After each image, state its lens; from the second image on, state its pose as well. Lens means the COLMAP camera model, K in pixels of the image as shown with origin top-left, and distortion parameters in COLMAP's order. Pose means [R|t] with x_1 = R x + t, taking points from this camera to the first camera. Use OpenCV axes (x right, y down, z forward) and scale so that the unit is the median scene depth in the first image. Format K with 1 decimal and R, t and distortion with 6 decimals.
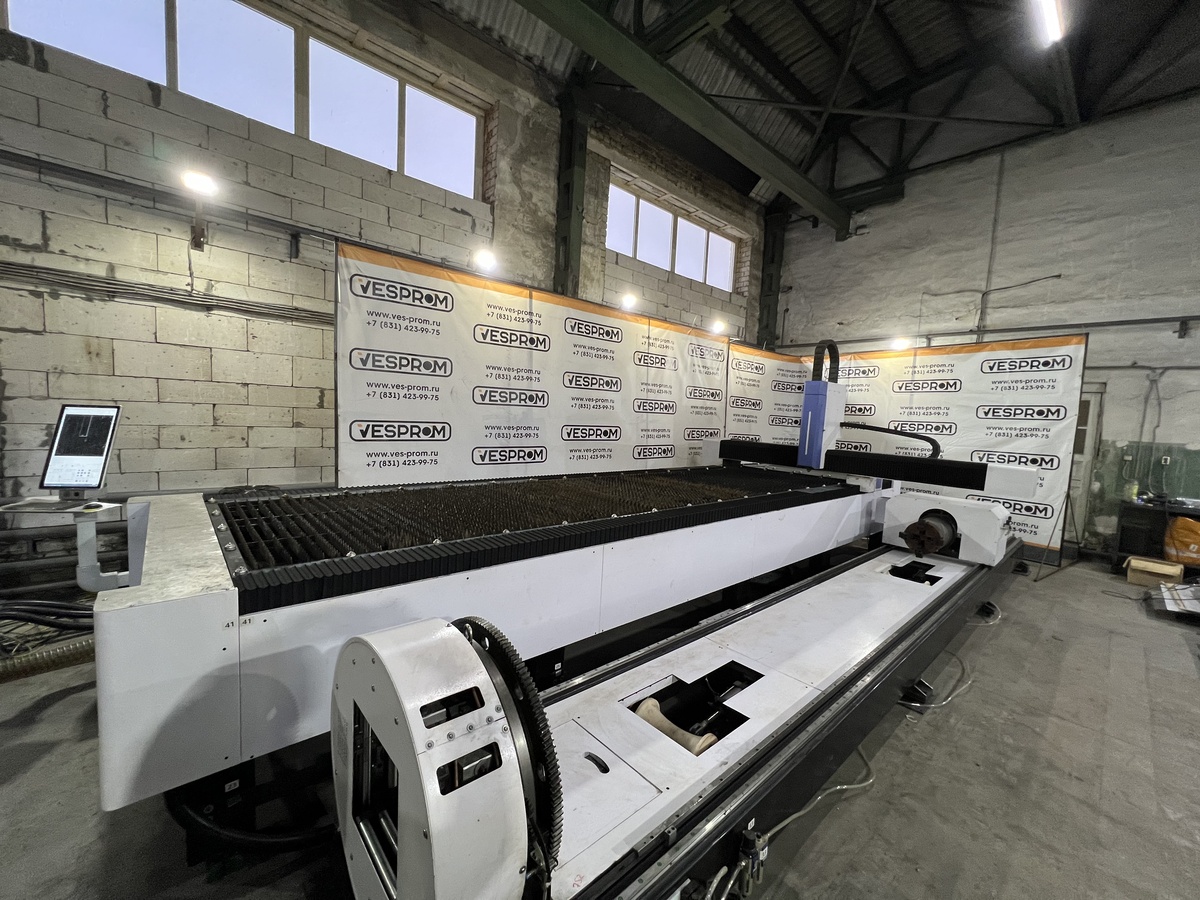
lens RADIAL K [[482.8, 0, 600.0], [0, 482.8, 450.0], [0, 0, 1]] dist [0.002226, 0.000144]
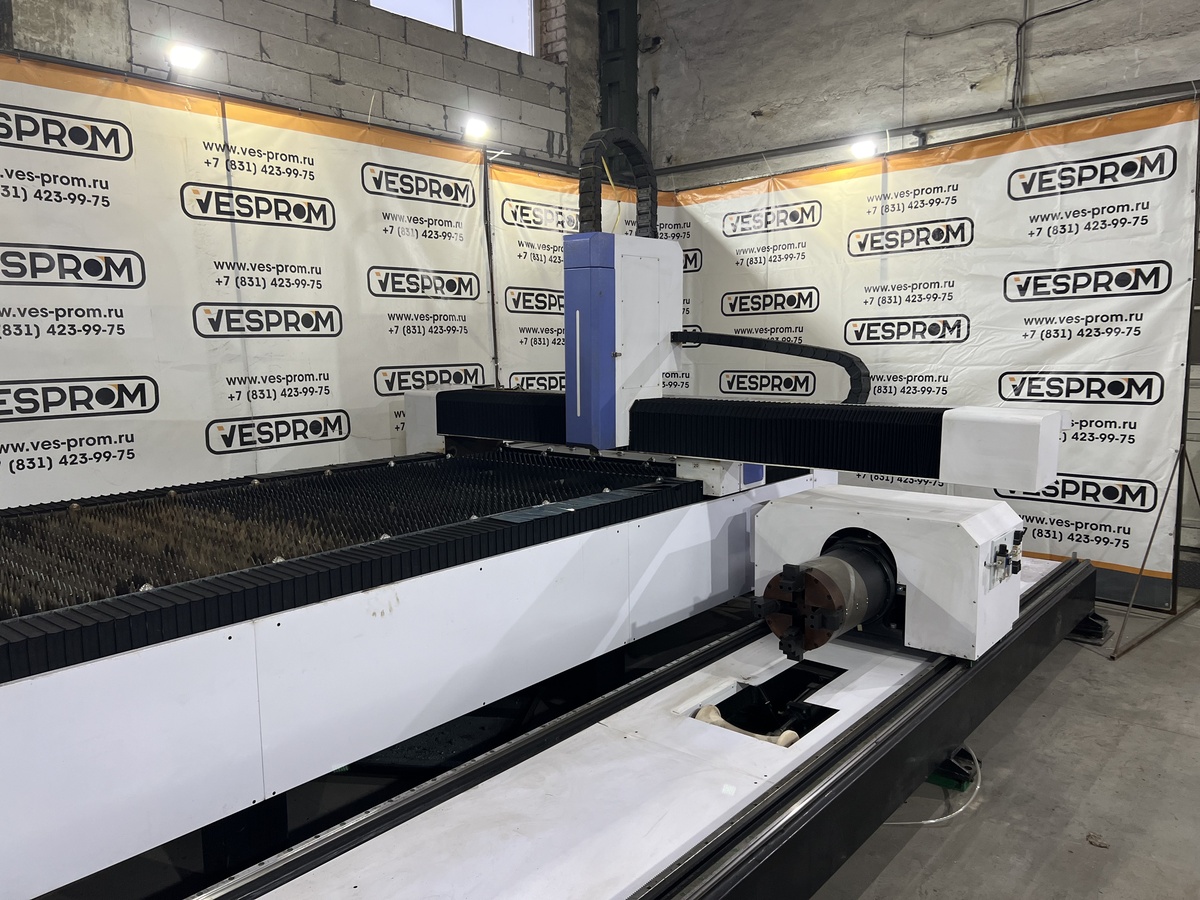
lens RADIAL K [[910.6, 0, 600.0], [0, 910.6, 450.0], [0, 0, 1]] dist [0.060398, -0.062396]
pose [[0.988277, -0.081562, 0.129059, 0.292096], [0.075494, 0.995829, 0.051238, 0.000456], [-0.132700, -0.040894, 0.990312, 0.197026]]
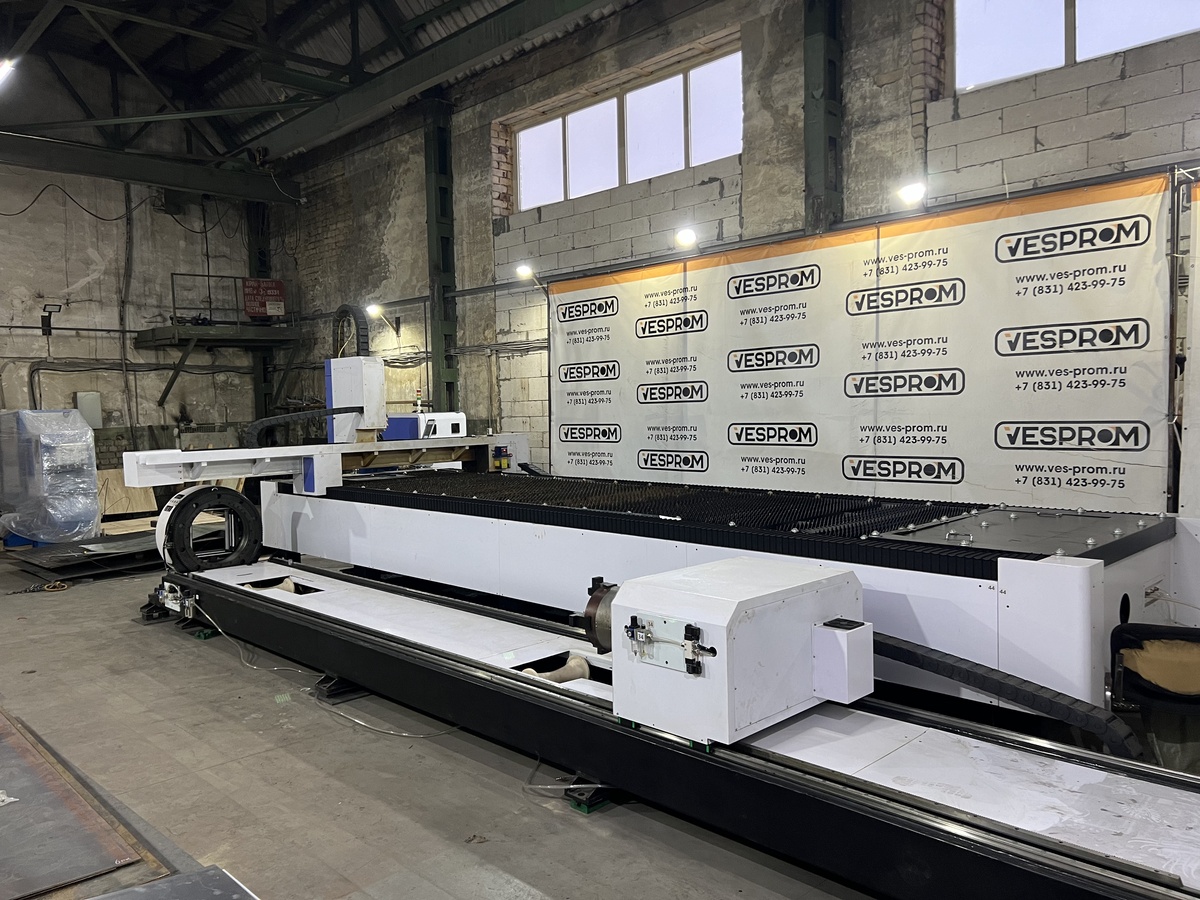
lens RADIAL K [[910.6, 0, 600.0], [0, 910.6, 450.0], [0, 0, 1]] dist [0.060398, -0.062396]
pose [[0.030728, -0.005895, -0.999510, 1.152354], [-0.055211, 0.998446, -0.007587, 0.008896], [0.998002, 0.055417, 0.030355, 0.672874]]
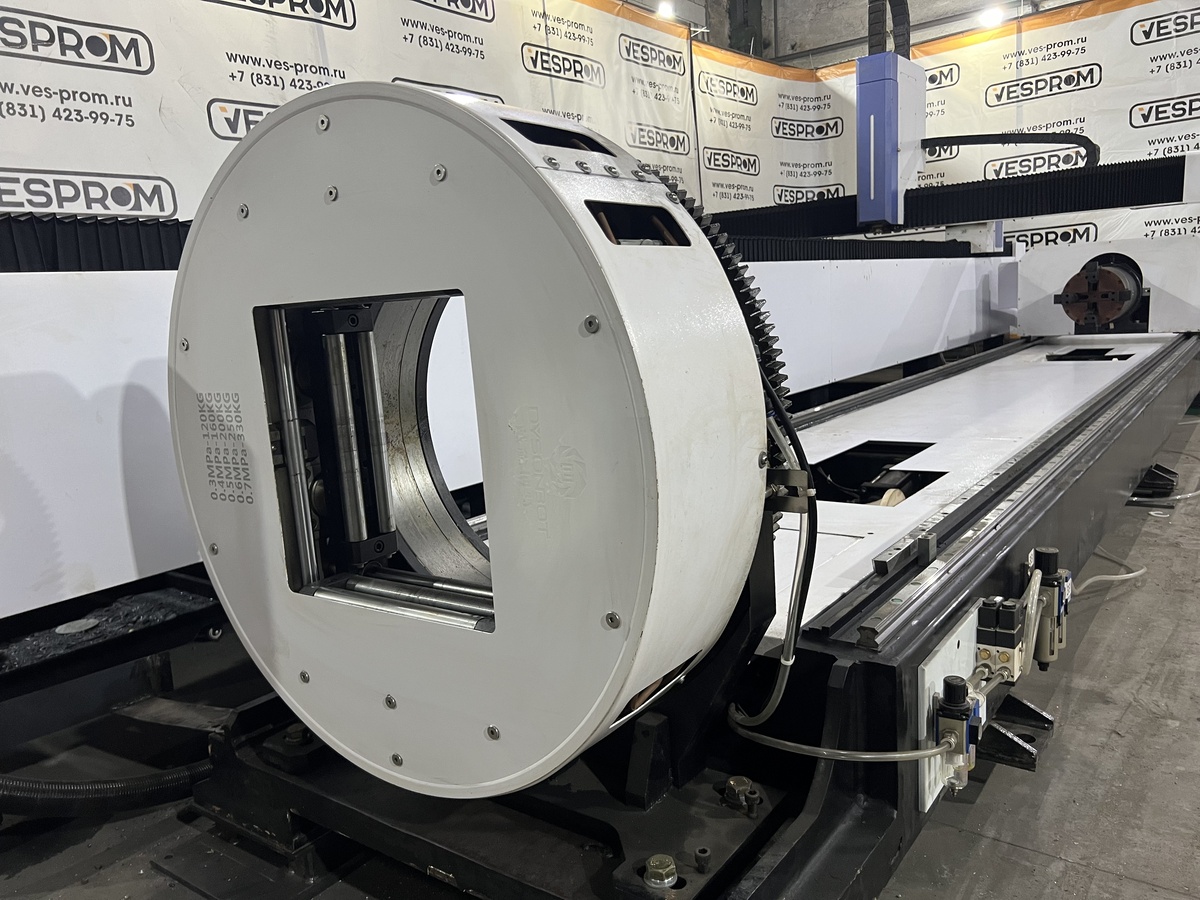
lens RADIAL K [[916.4, 0, 600.0], [0, 916.4, 450.0], [0, 0, 1]] dist [0.035675, -0.039637]
pose [[0.973660, -0.145705, 0.175373, -0.075813], [0.130135, 0.986712, 0.097286, 0.125198], [-0.187218, -0.071902, 0.979683, 0.028433]]
